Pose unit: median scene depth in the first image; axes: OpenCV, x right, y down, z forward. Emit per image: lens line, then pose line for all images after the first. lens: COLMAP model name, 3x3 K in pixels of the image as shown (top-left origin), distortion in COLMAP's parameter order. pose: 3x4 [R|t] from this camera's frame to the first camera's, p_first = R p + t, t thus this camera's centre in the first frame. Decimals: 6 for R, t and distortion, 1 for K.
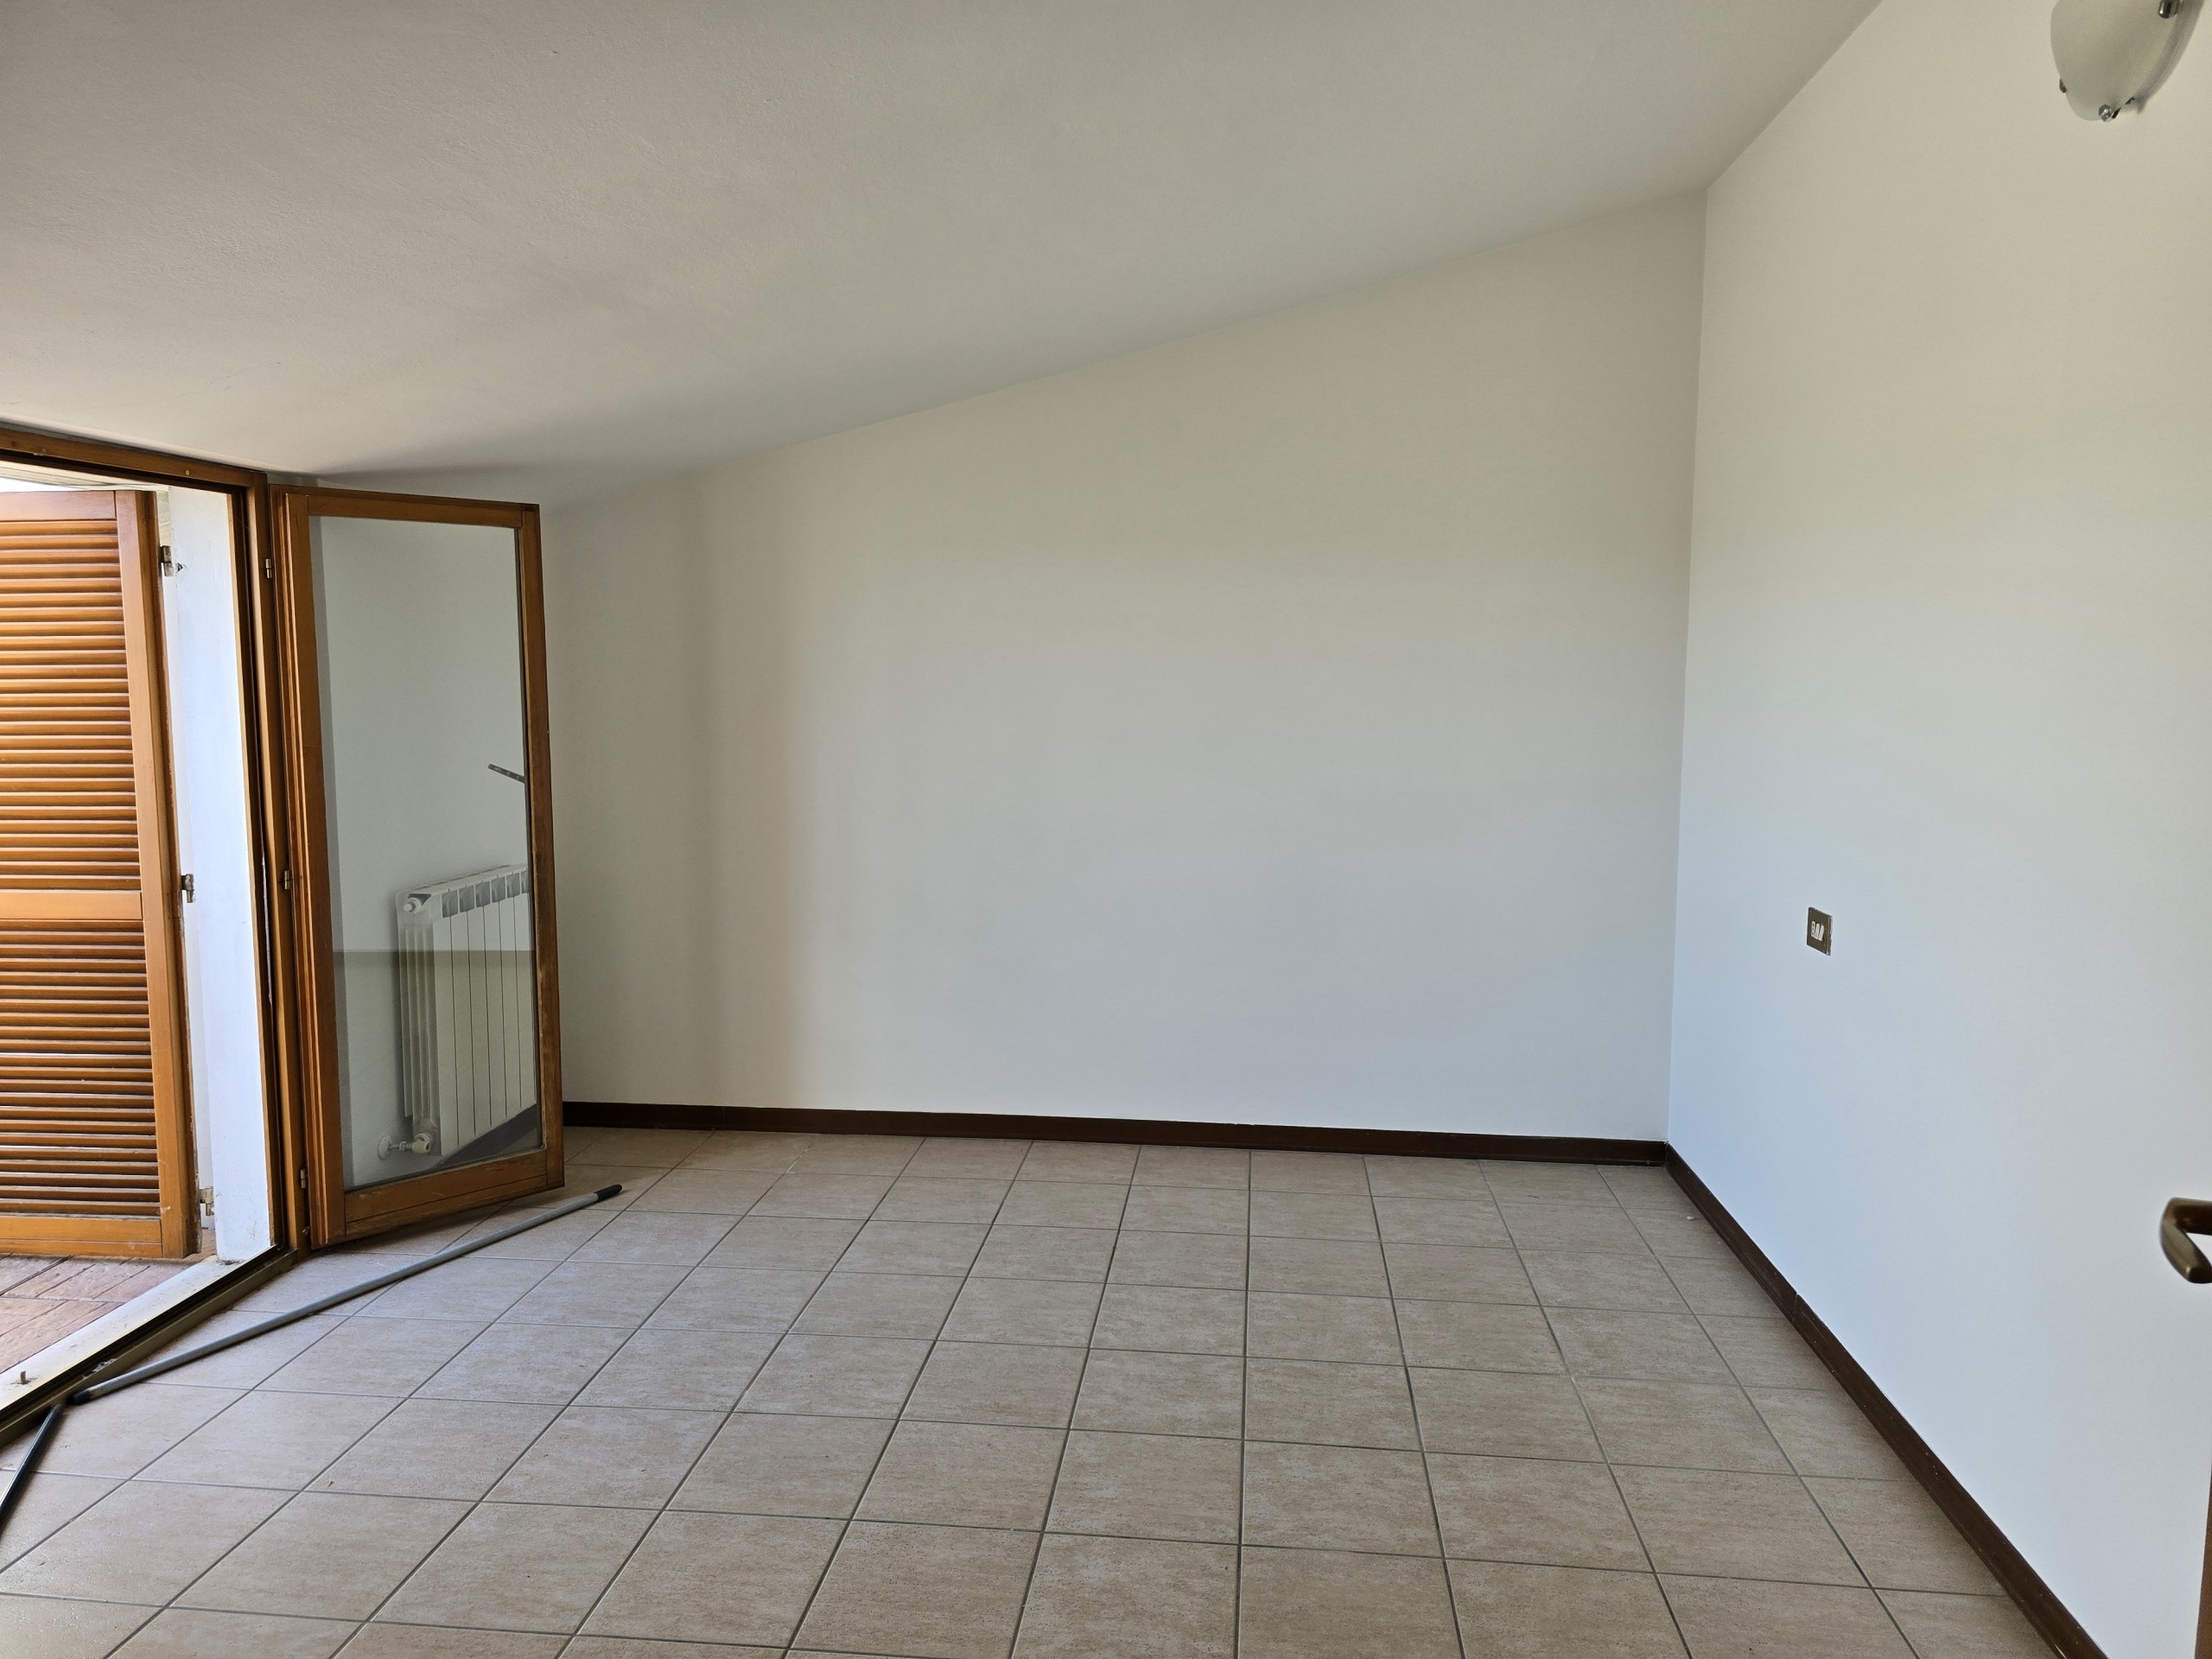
lens RADIAL K [[1495.5, 0, 1096.0], [0, 1495.5, 820.7], [0, 0, 1]] dist [0.071790, -0.069482]
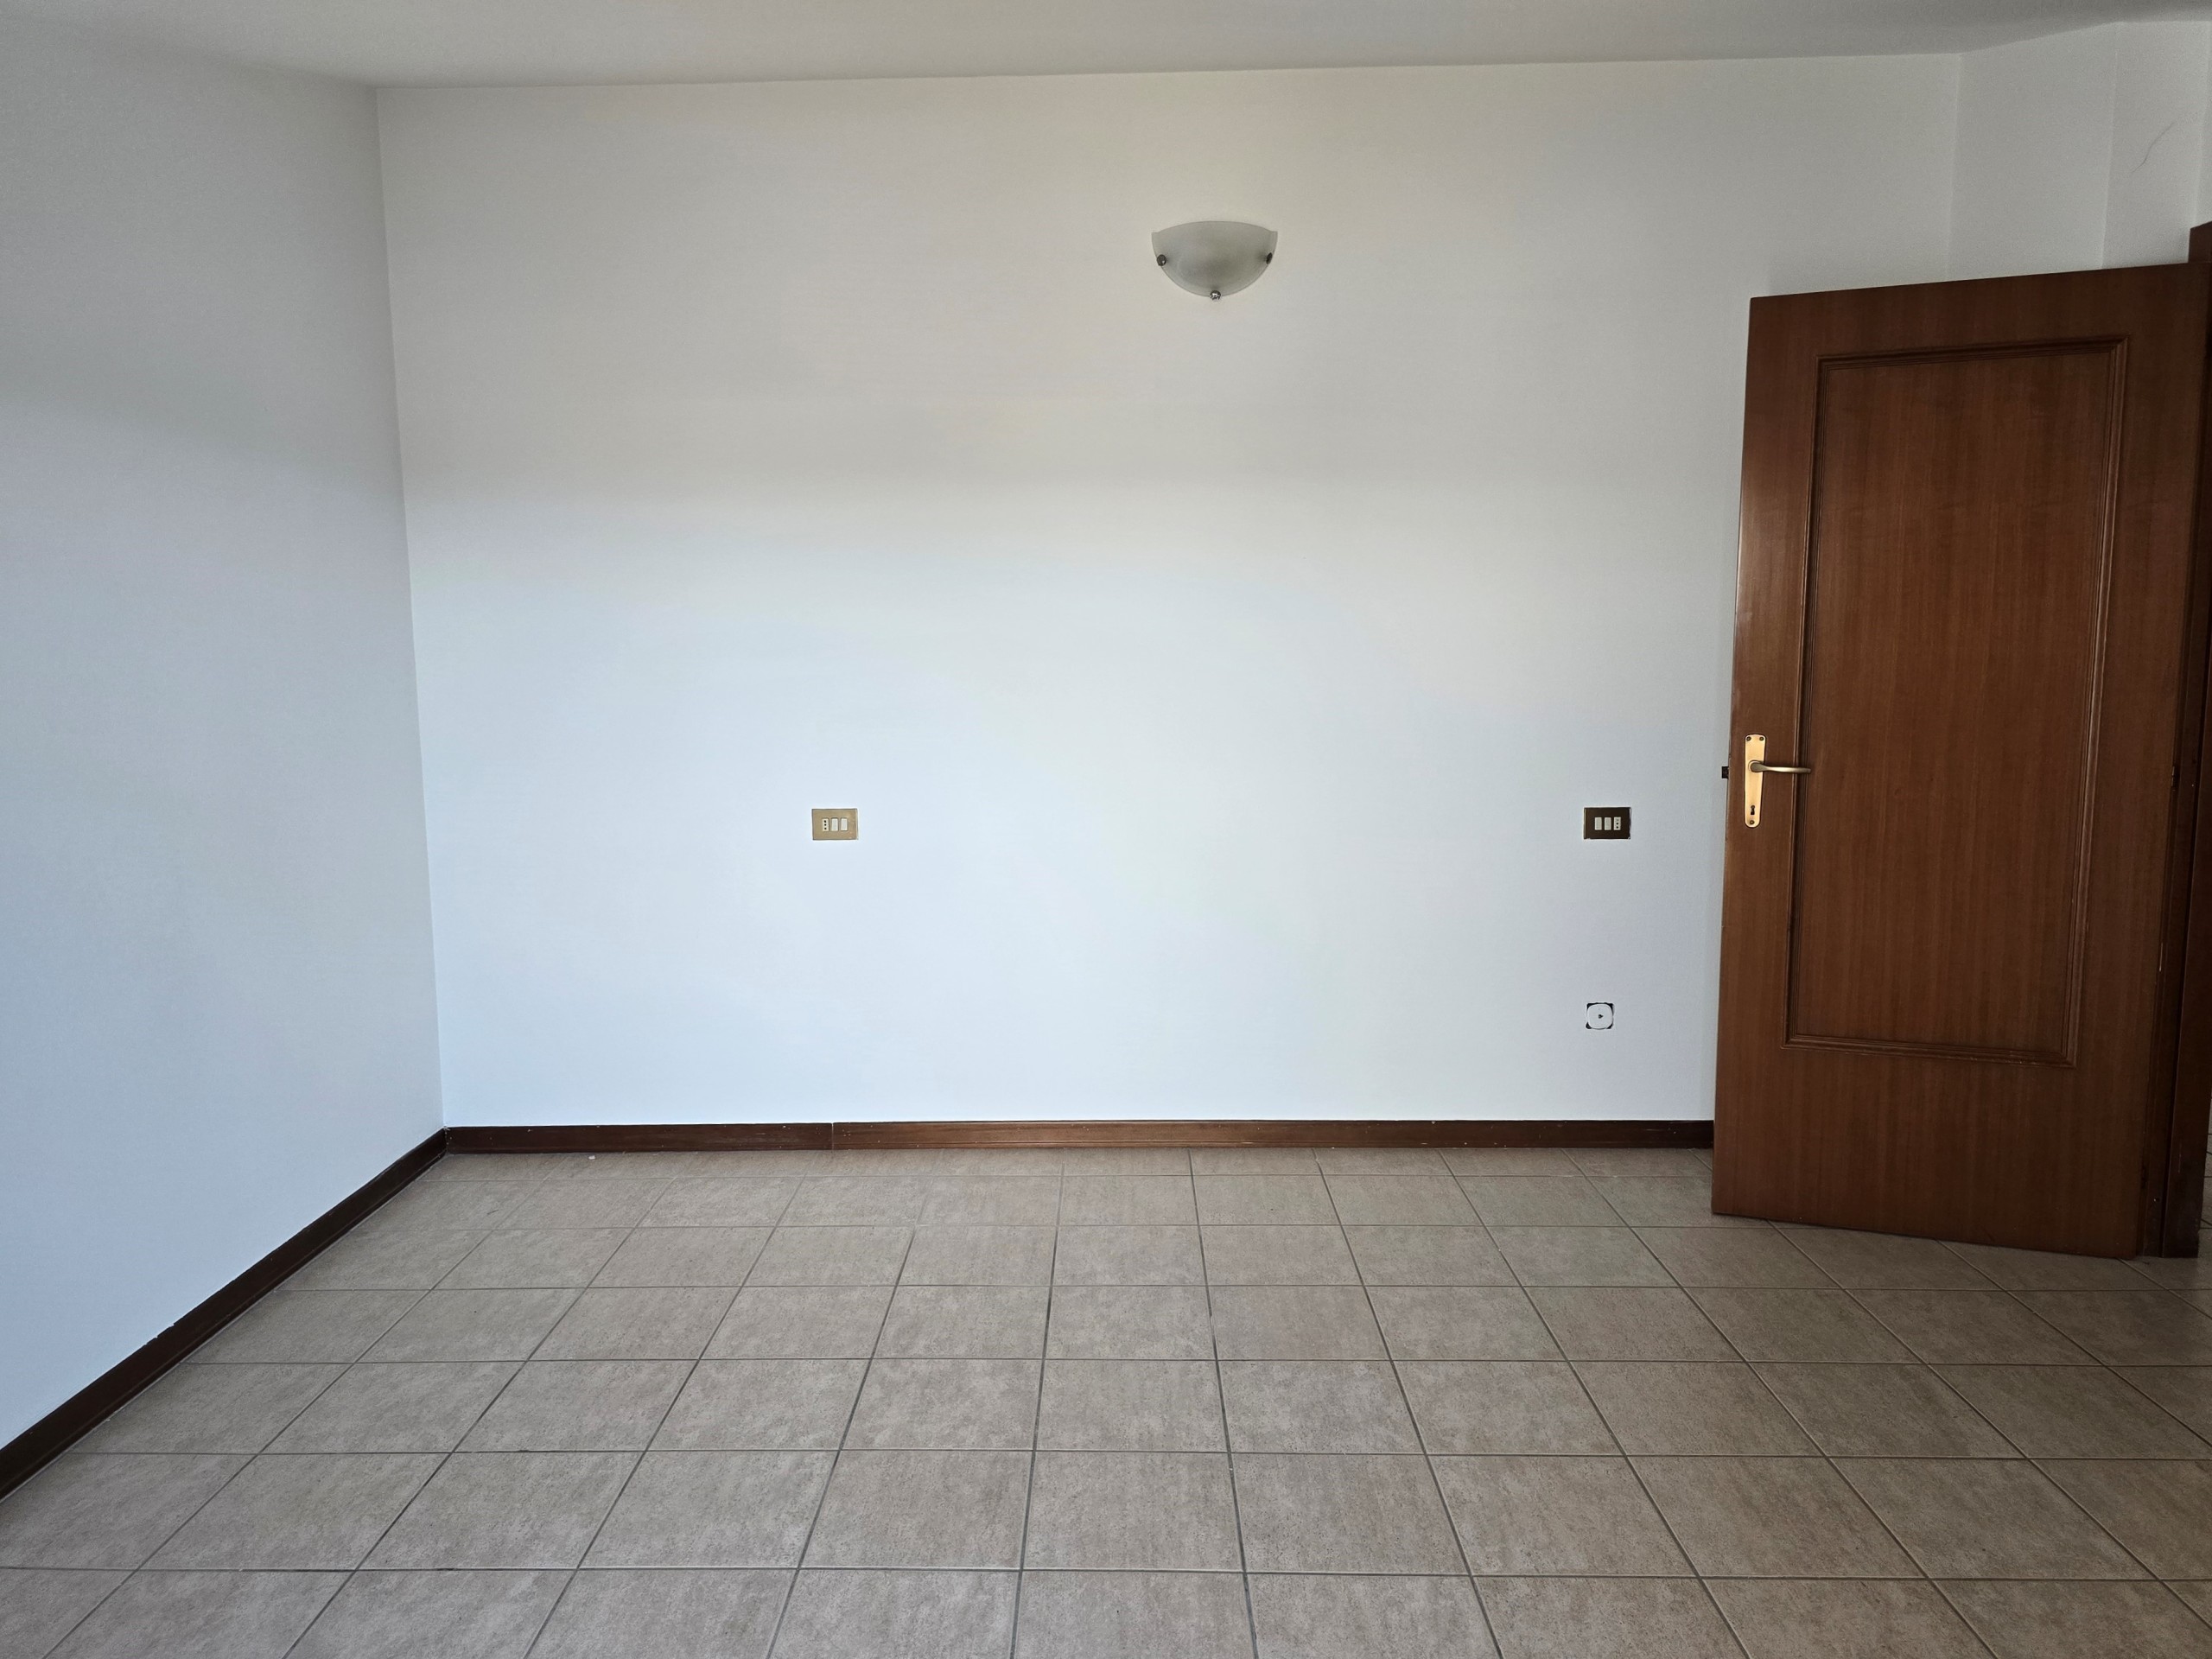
lens RADIAL K [[1495.5, 0, 1096.0], [0, 1495.5, 820.7], [0, 0, 1]] dist [0.071790, -0.069482]
pose [[-0.088475, -0.122345, 0.988536, -0.796443], [0.113581, 0.984716, 0.132038, -0.076752], [-0.989581, 0.123961, -0.073227, 0.899930]]
